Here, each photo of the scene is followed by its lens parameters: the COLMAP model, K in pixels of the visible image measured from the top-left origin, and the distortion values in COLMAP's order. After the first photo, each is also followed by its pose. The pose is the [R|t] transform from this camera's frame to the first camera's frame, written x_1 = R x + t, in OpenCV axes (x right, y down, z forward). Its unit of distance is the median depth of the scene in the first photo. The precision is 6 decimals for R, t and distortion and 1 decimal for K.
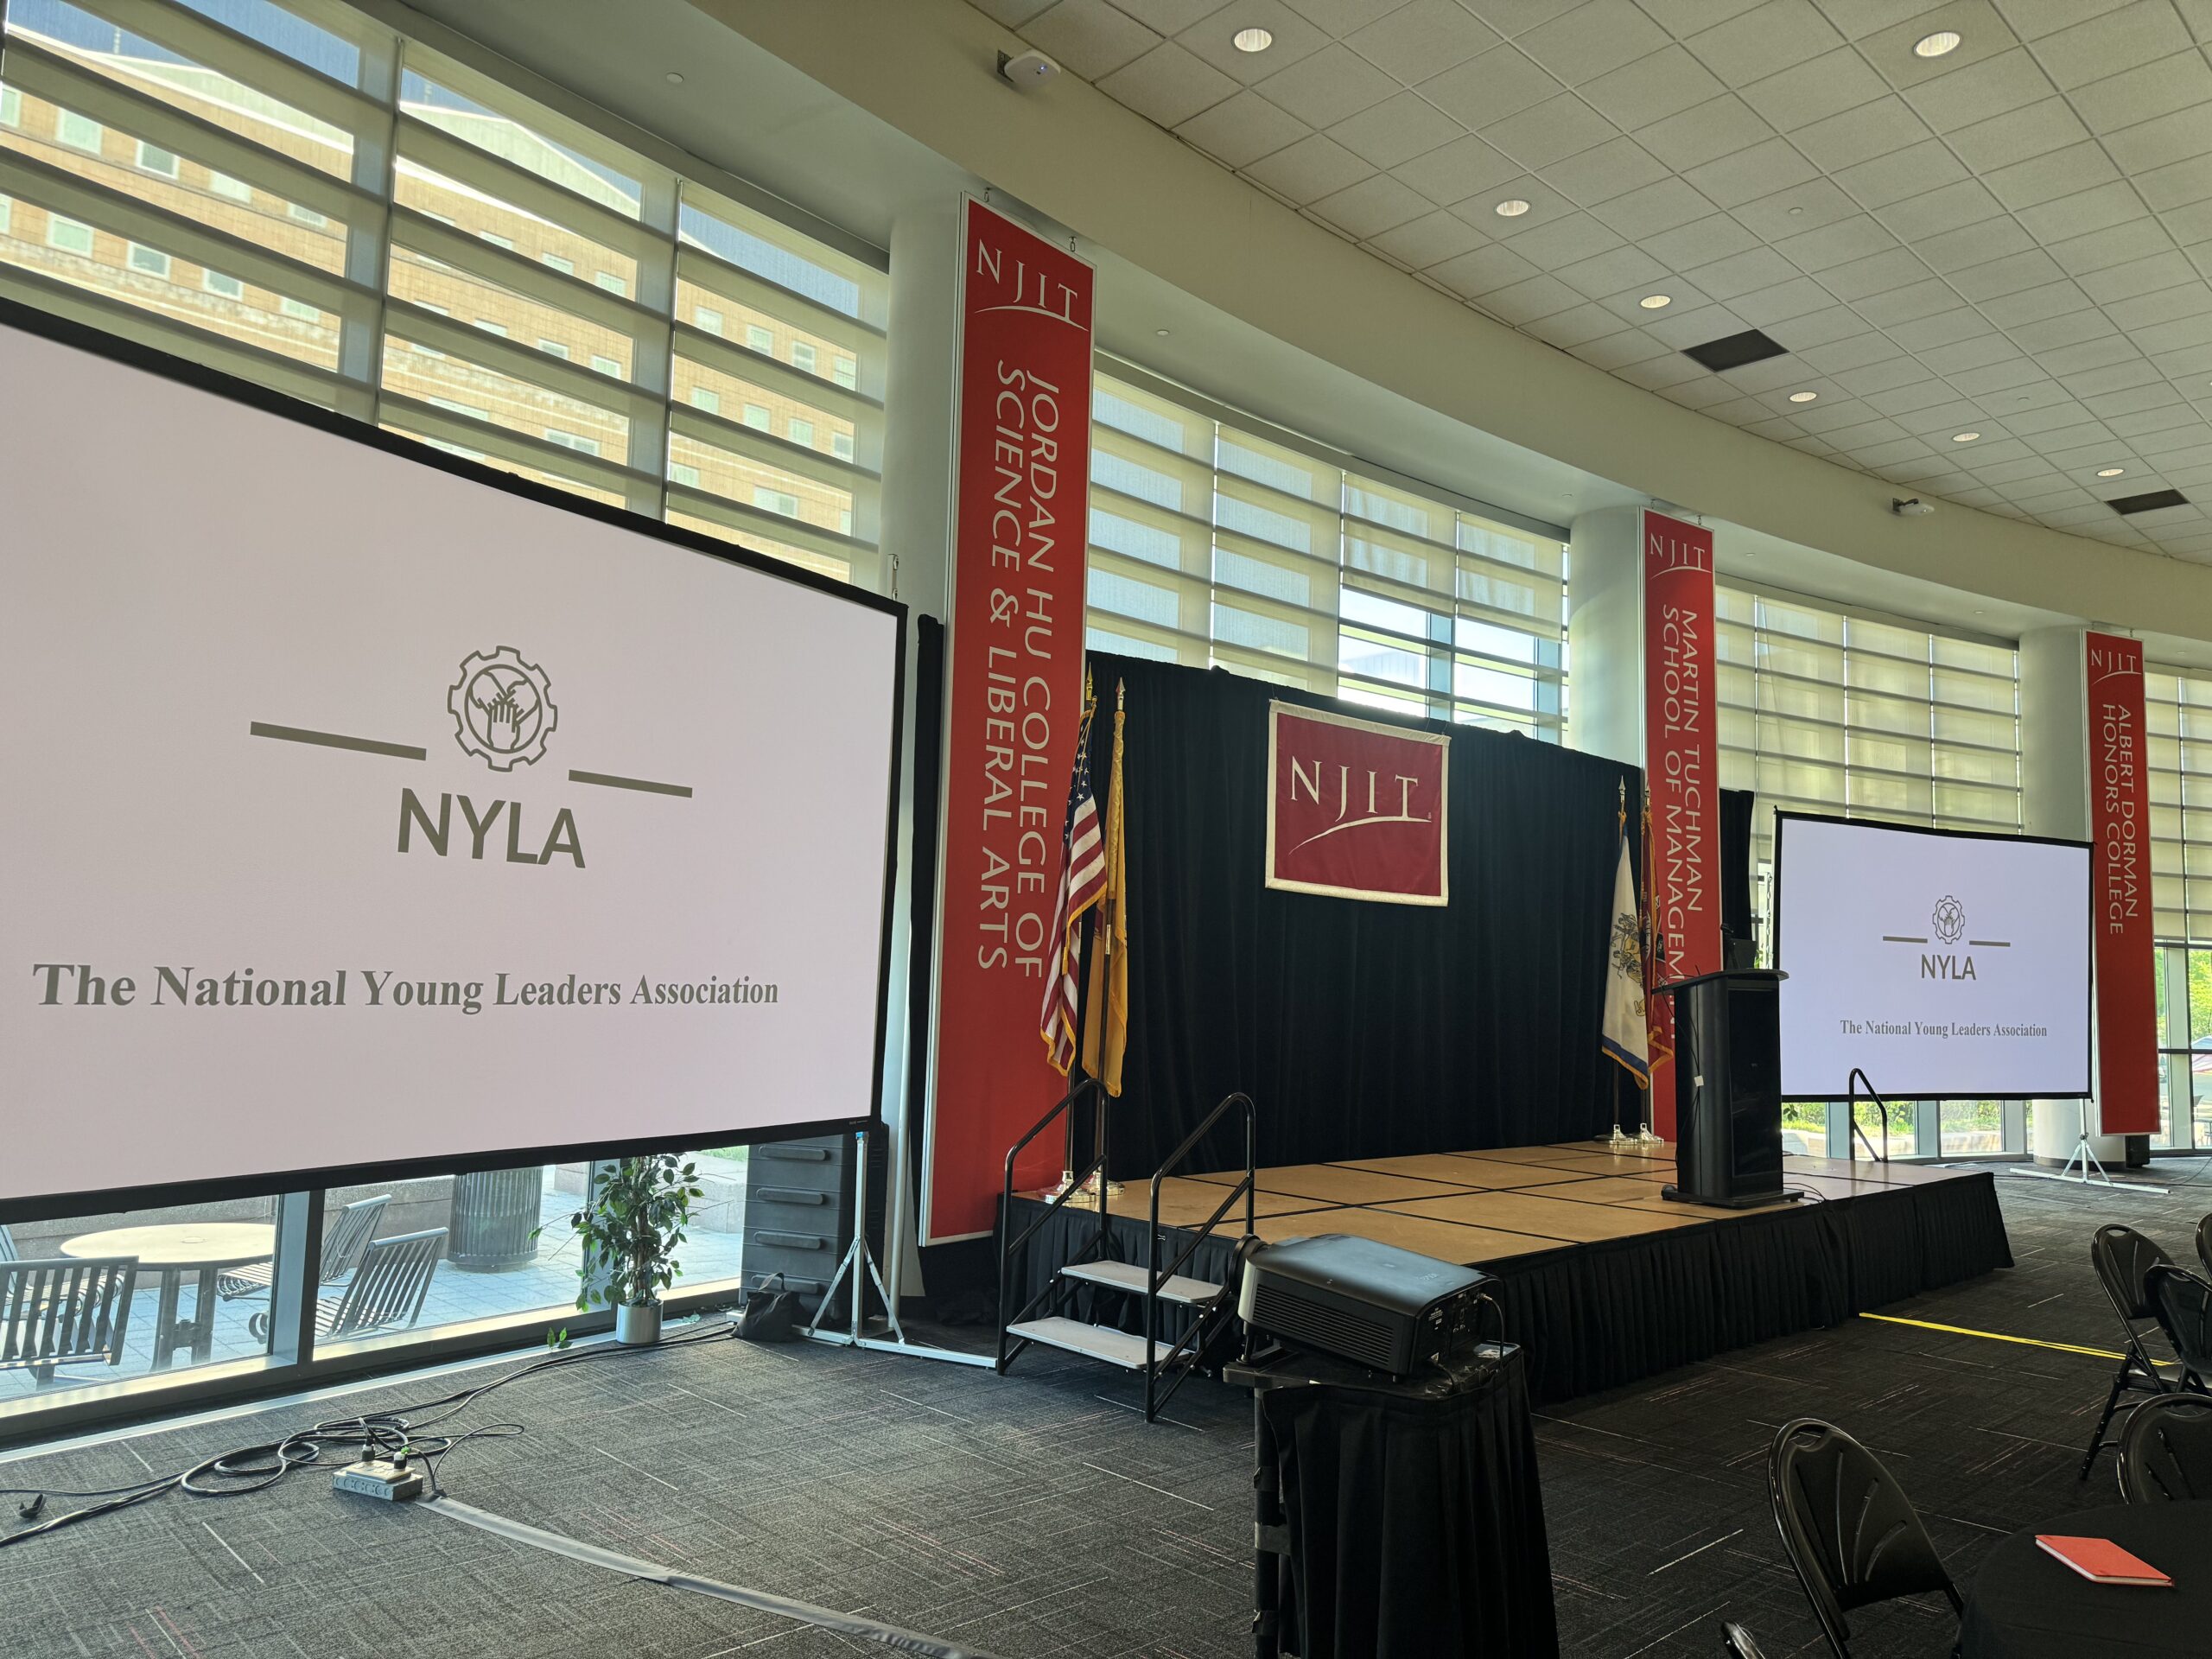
lens RADIAL K [[1554.8, 0, 1107.0], [0, 1554.8, 838.1], [0, 0, 1]] dist [0.029170, -0.015676]
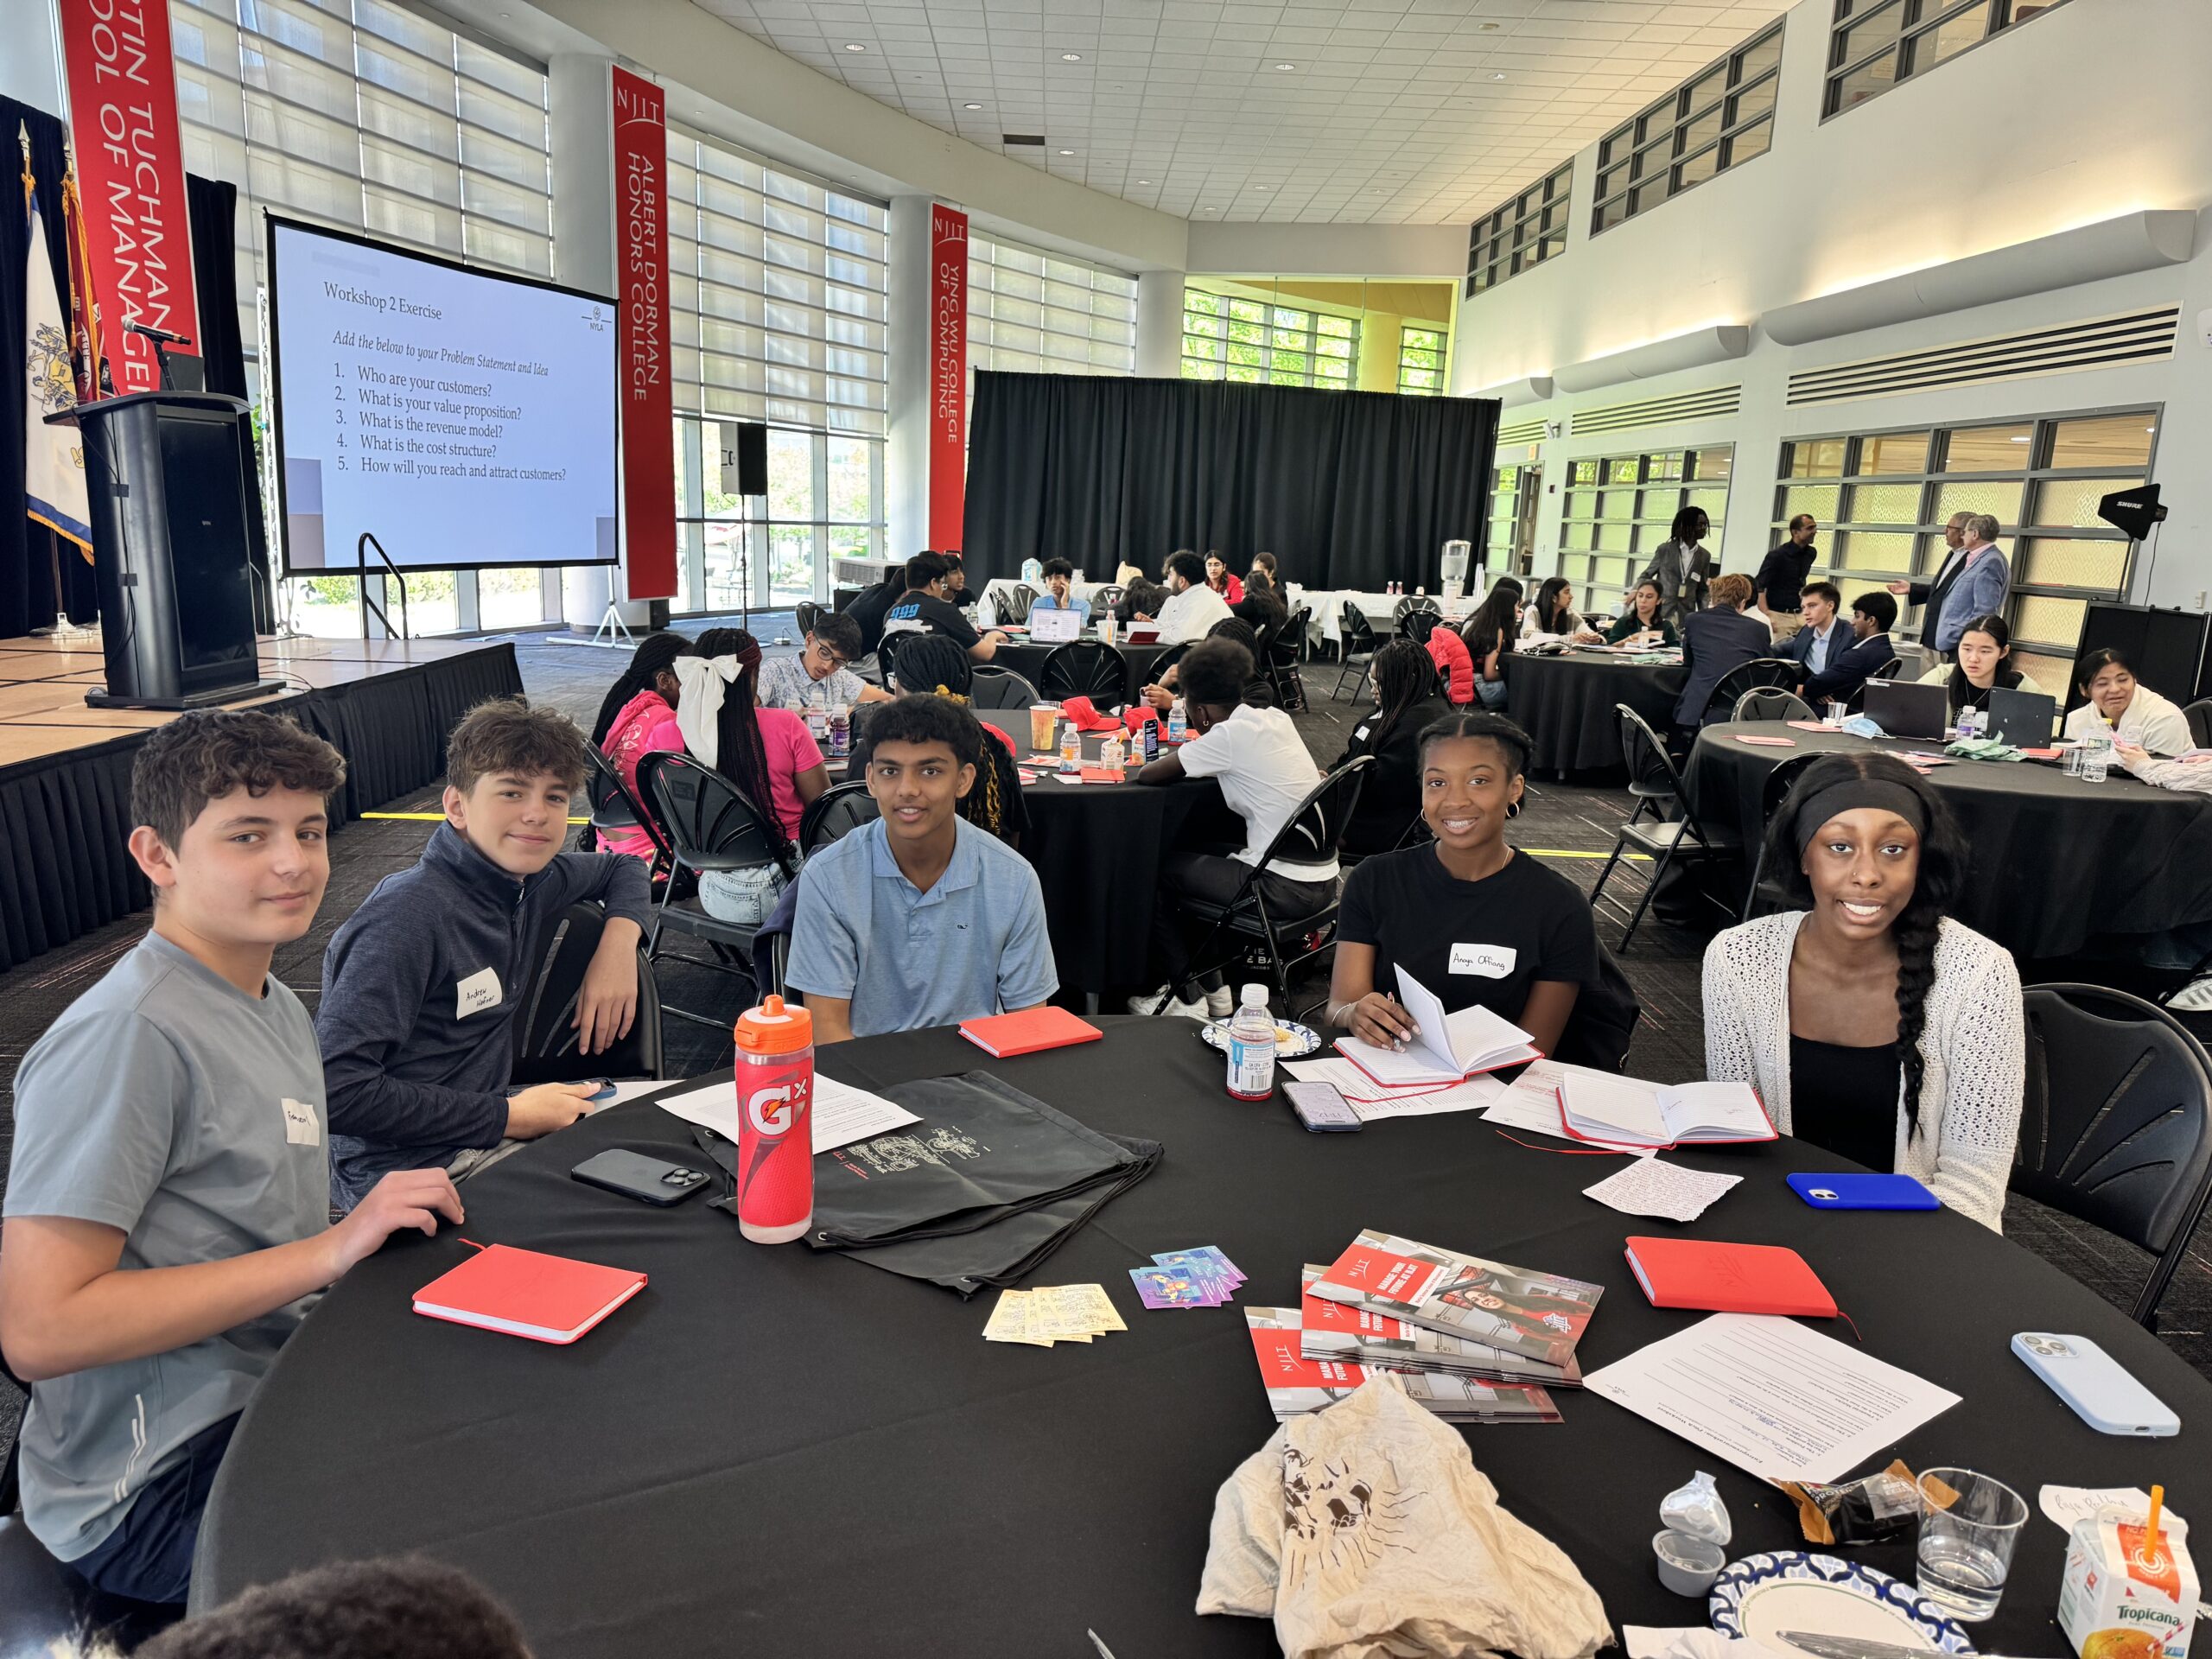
lens RADIAL K [[1554.8, 0, 1106.3], [0, 1554.8, 848.2], [0, 0, 1]] dist [0.029170, -0.015676]
pose [[0.663983, -0.160127, 0.730401, 0.103757], [-0.088209, 0.953208, 0.289161, 0.031189], [-0.742526, -0.256426, 0.618789, 0.137225]]
